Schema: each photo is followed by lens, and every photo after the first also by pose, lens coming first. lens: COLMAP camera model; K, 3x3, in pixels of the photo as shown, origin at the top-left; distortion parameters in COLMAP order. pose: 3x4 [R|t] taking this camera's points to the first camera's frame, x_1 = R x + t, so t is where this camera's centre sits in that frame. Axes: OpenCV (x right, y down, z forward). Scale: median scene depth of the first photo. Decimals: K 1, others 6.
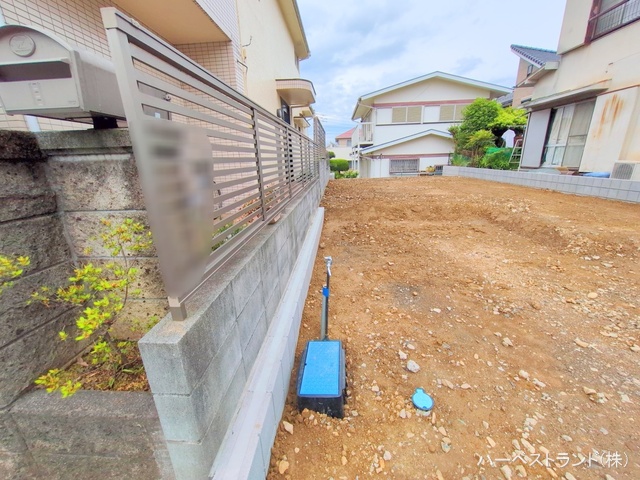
lens RADIAL K [[264.5, 0, 320.0], [0, 264.5, 240.0], [0, 0, 1]] dist [-0.000131, 0.000210]
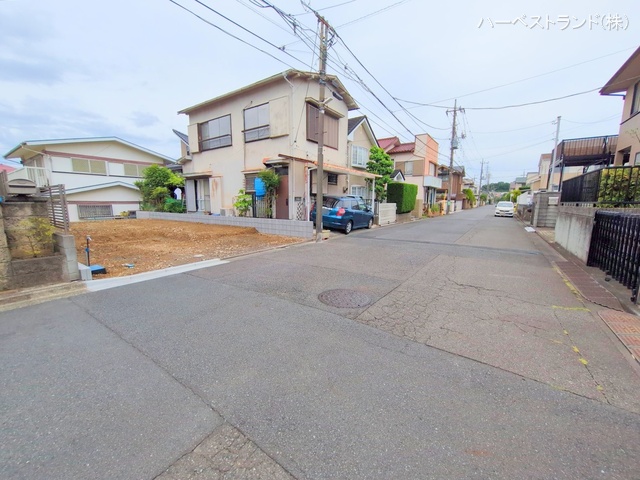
lens RADIAL K [[264.5, 0, 320.0], [0, 264.5, 240.0], [0, 0, 1]] dist [-0.000131, 0.000210]
pose [[0.527541, -0.088025, 0.844957, -0.243902], [0.230794, 0.972060, -0.042828, 0.184776], [-0.817578, 0.217605, 0.533117, -0.598601]]
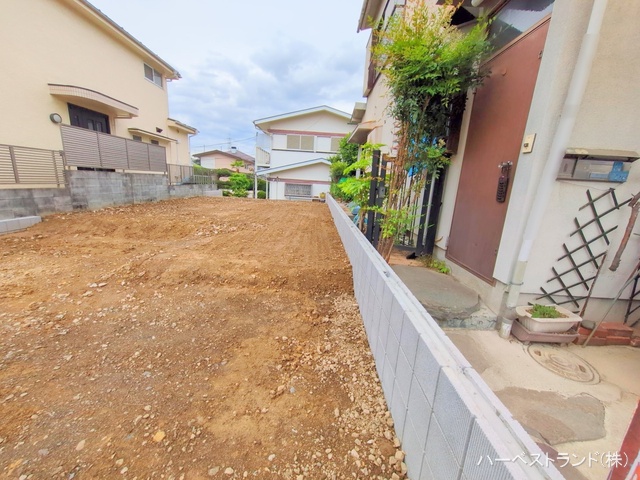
lens RADIAL K [[255.5, 0, 318.8], [0, 255.5, 241.6], [0, 0, 1]] dist [-0.002785, 0.000120]
pose [[0.993933, 0.069174, 0.085510, 0.662361], [-0.063187, 0.995484, -0.070846, -0.025981], [-0.090024, 0.065013, 0.993815, 0.017766]]
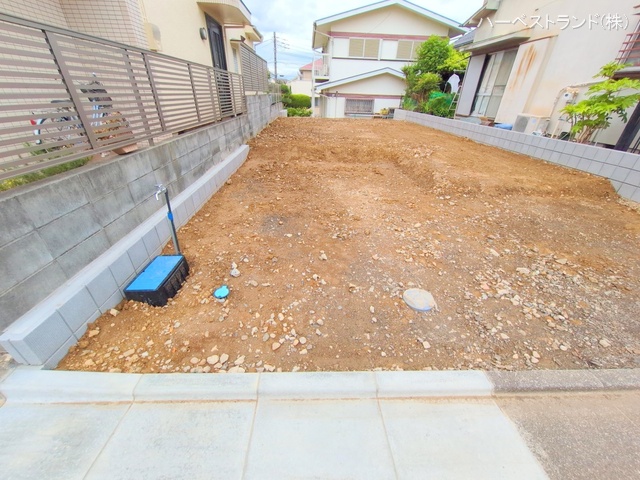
lens RADIAL K [[255.5, 0, 318.8], [0, 255.5, 241.6], [0, 0, 1]] dist [-0.002785, 0.000120]
pose [[0.993598, 0.004698, 0.112872, 0.128715], [-0.029907, 0.974425, 0.222712, 0.008220], [-0.108939, -0.224662, 0.968328, -0.046181]]
